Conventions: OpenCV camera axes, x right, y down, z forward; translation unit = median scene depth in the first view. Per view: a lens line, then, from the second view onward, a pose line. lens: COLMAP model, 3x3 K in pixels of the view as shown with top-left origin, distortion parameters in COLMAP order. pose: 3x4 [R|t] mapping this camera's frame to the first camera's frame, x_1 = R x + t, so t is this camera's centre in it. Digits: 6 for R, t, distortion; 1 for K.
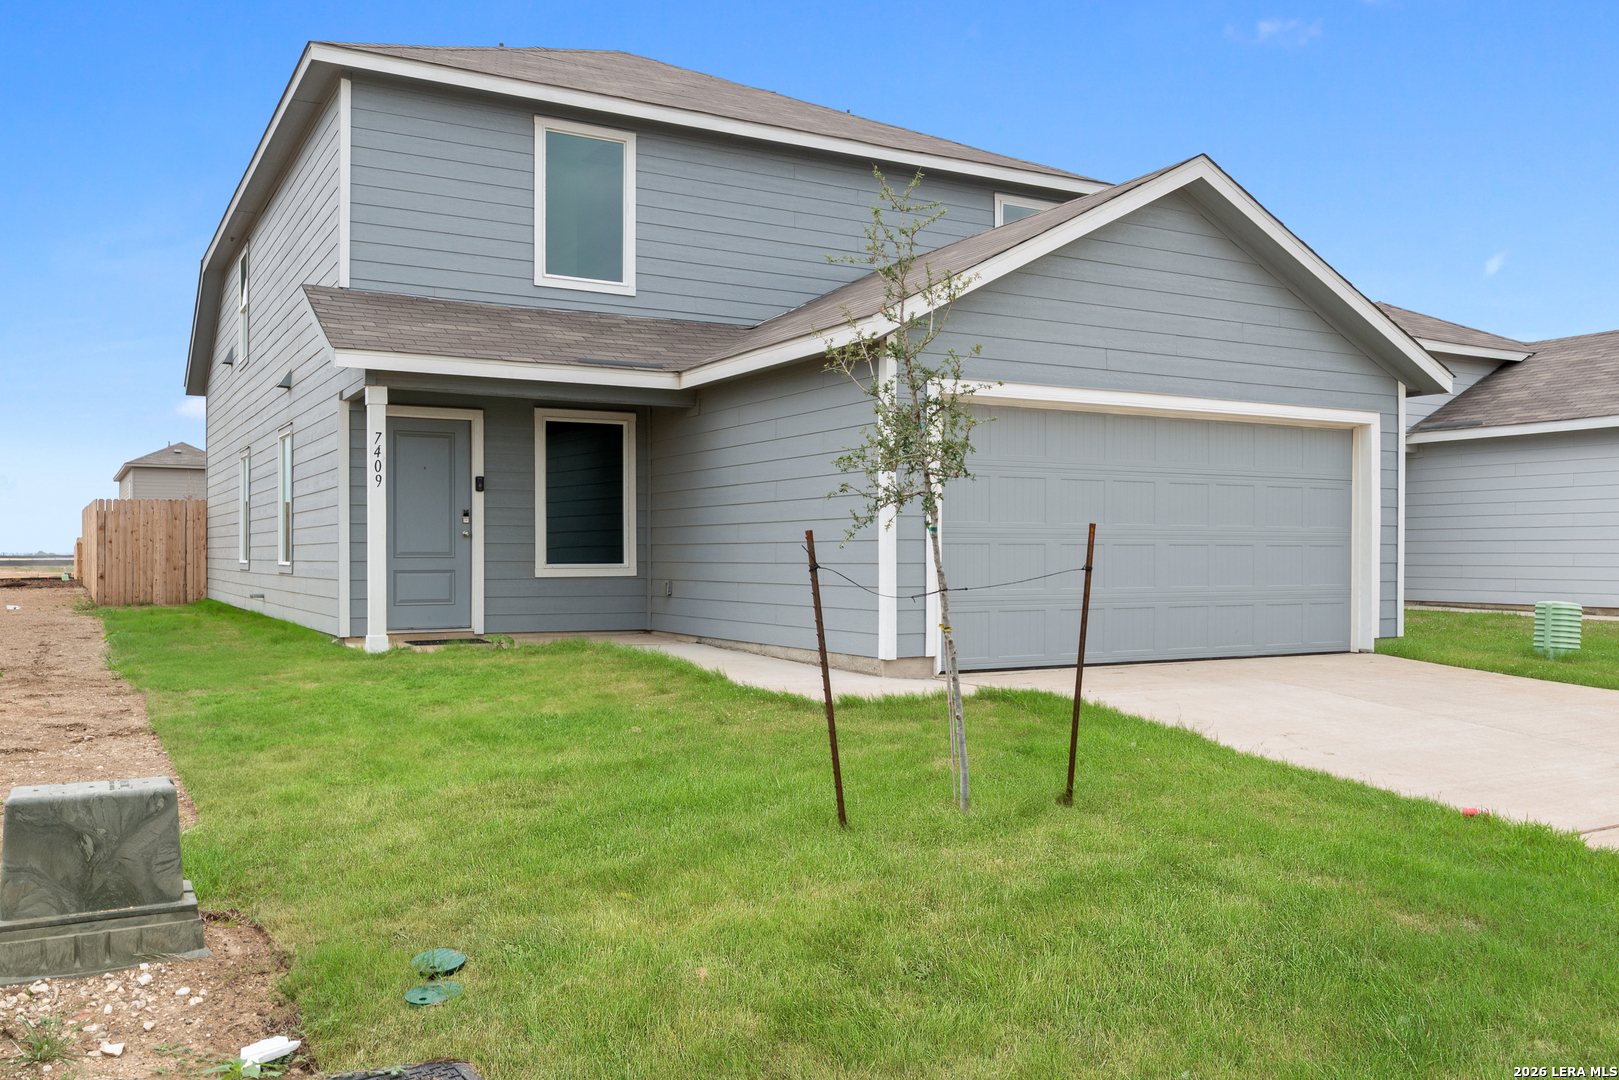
lens RADIAL K [[1375.8, 0, 818.1], [0, 1375.8, 544.8], [0, 0, 1]] dist [0.040463, -0.000598]
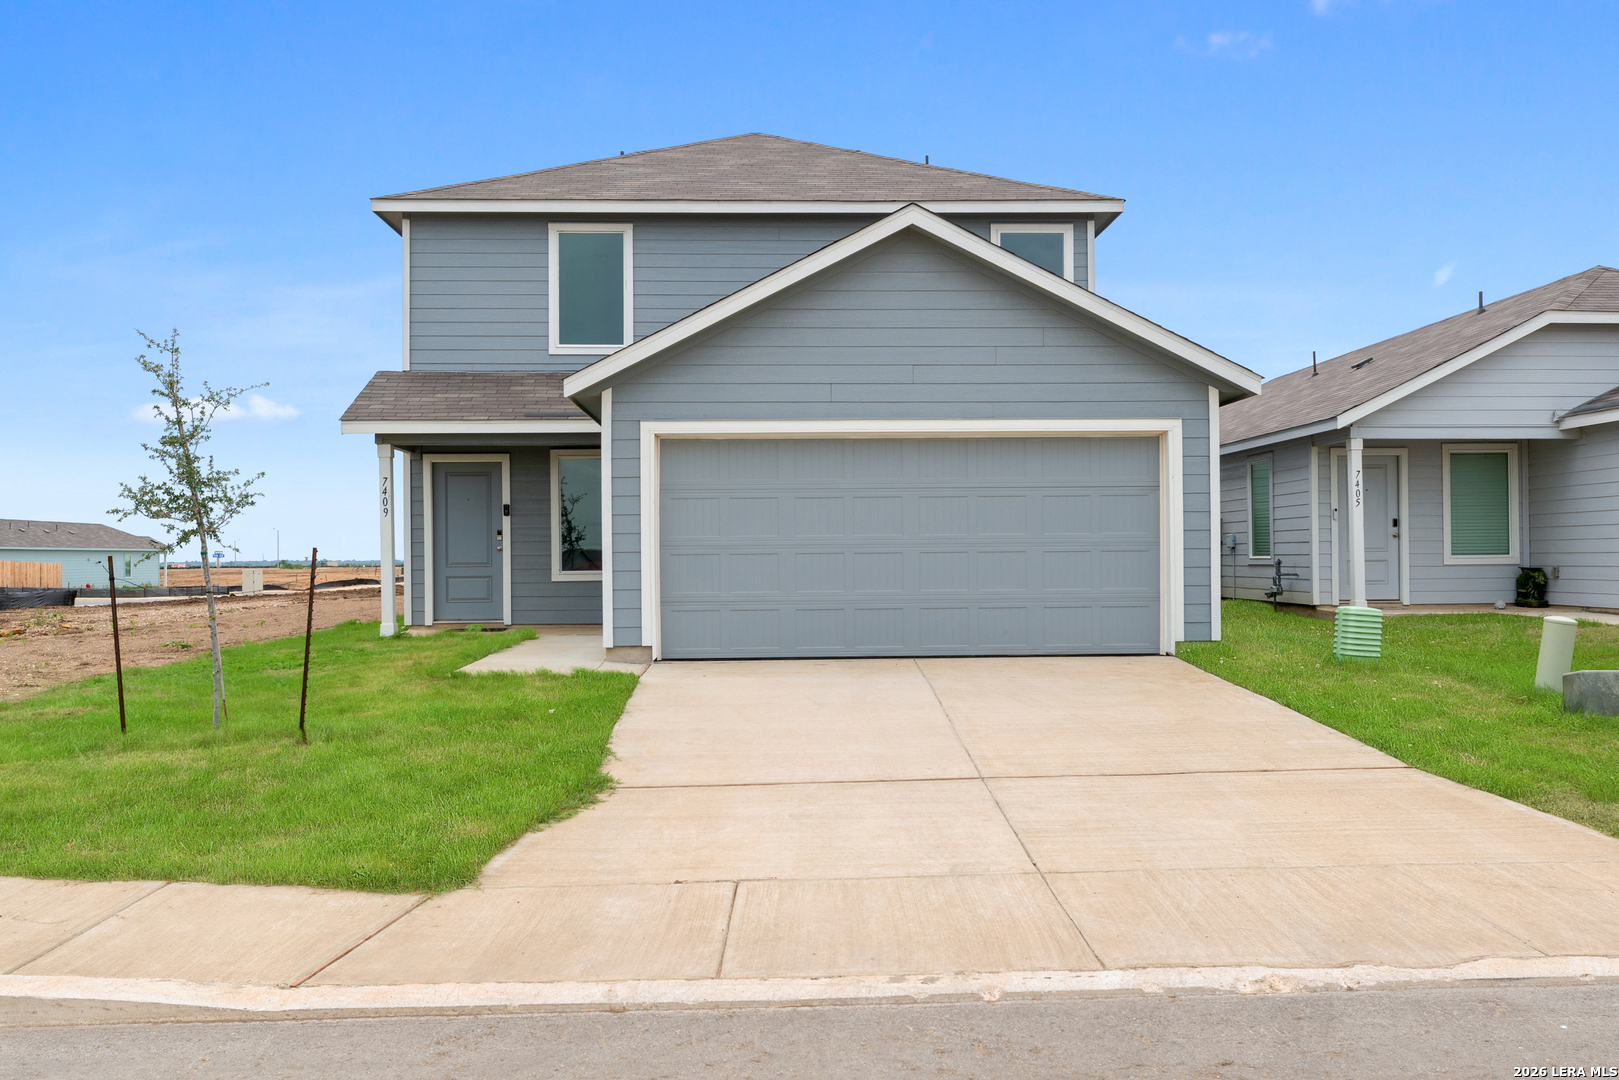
lens RADIAL K [[1375.8, 0, 818.1], [0, 1375.8, 544.8], [0, 0, 1]] dist [0.040463, -0.000598]
pose [[0.881901, -0.012506, -0.471270, 0.634611], [0.012830, 0.999914, -0.002525, -0.004068], [0.471261, -0.003820, 0.881986, -0.017541]]
